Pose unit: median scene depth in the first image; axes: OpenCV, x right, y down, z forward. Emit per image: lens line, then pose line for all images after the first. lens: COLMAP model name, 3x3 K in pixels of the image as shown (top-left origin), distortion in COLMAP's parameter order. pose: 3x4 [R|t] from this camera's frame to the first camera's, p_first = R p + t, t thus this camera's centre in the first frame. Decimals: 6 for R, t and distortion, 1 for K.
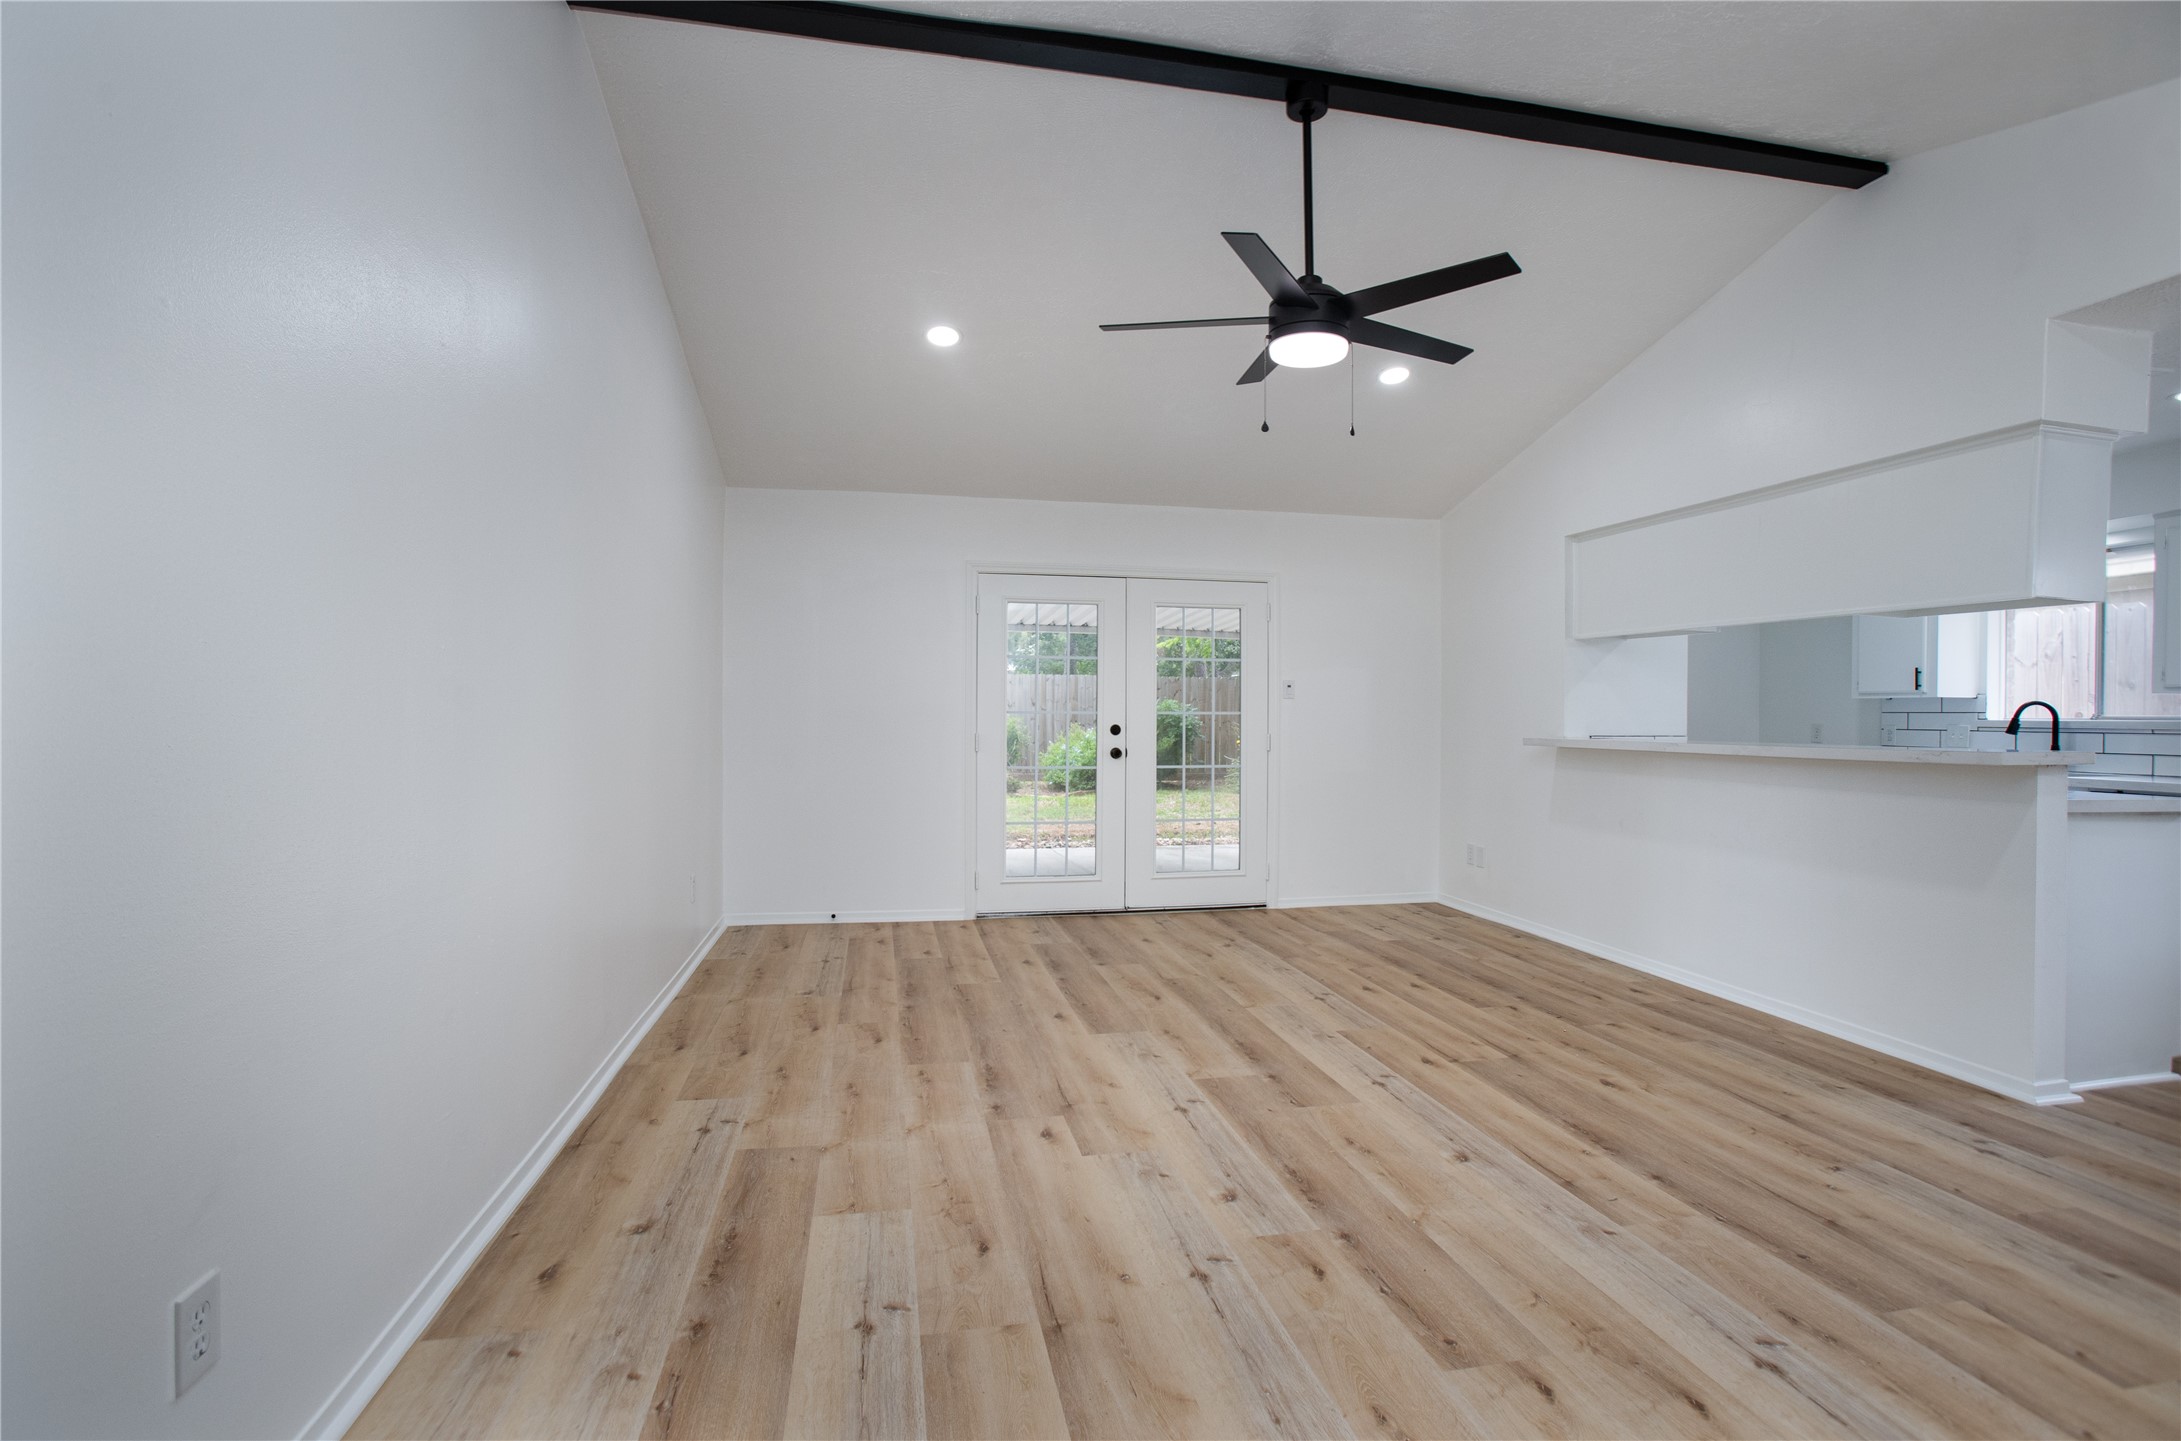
lens RADIAL K [[1003.8, 0, 1090.5], [0, 1003.8, 720.5], [0, 0, 1]] dist [-0.021533, 0.016374]
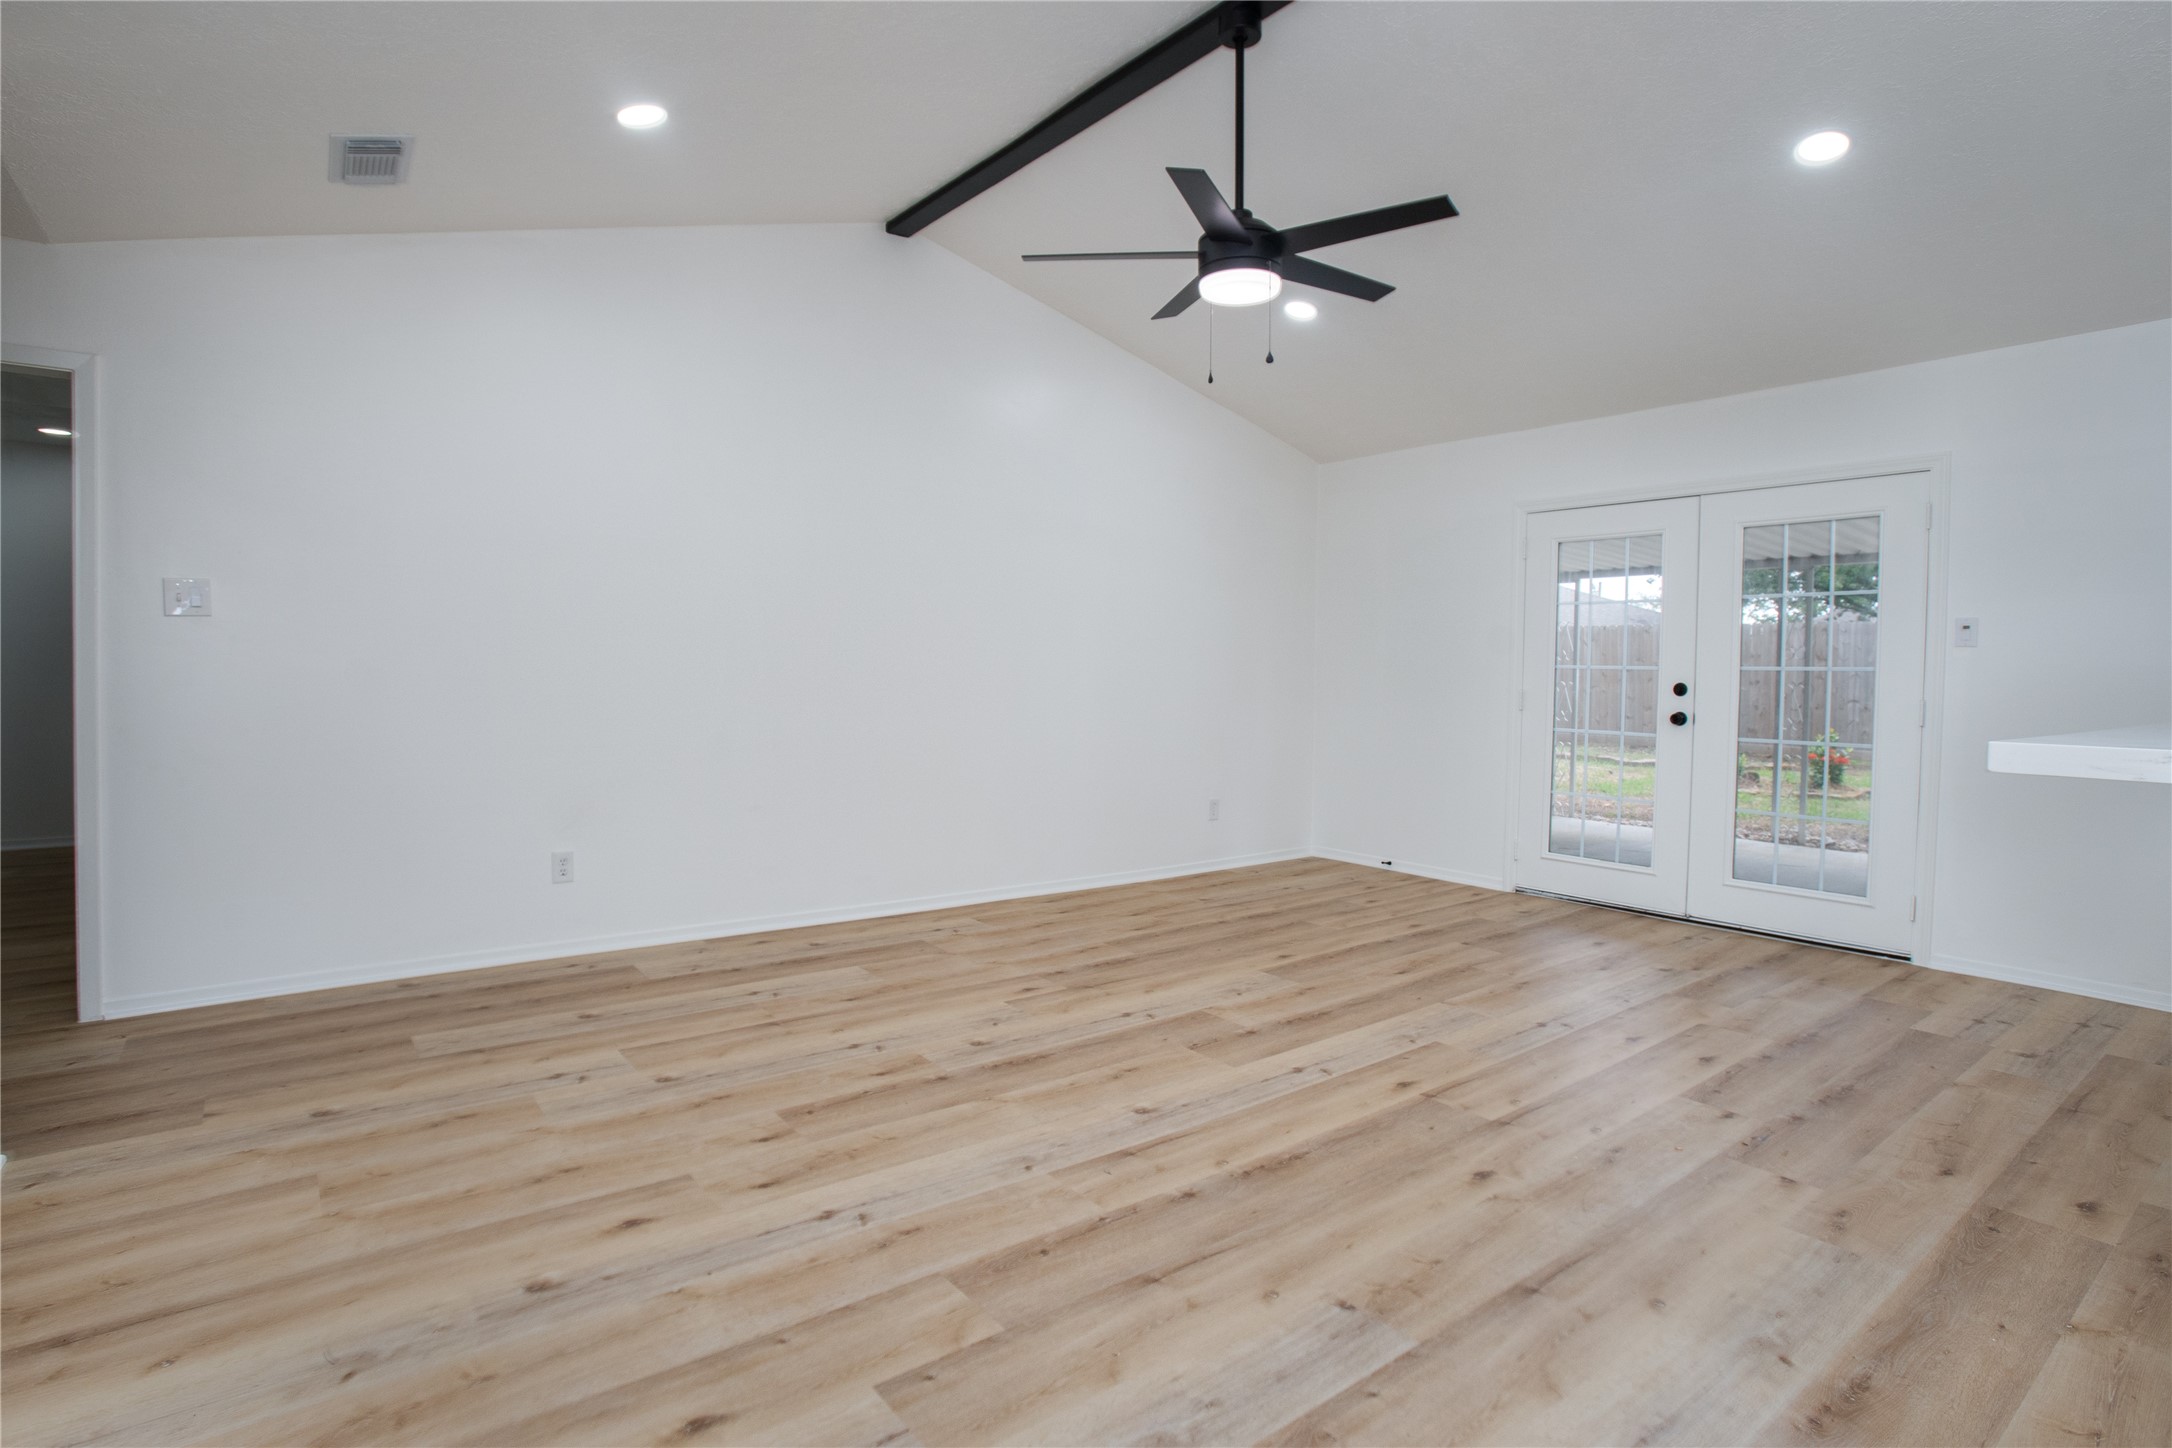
lens RADIAL K [[1028.4, 0, 1086.0], [0, 1028.4, 724.0], [0, 0, 1]] dist [0.001745, 0.000893]
pose [[0.417428, 0.029593, -0.908228, 1.025072], [0.008092, 0.999309, 0.036279, 0.005990], [0.908674, -0.022493, 0.416900, 0.415634]]
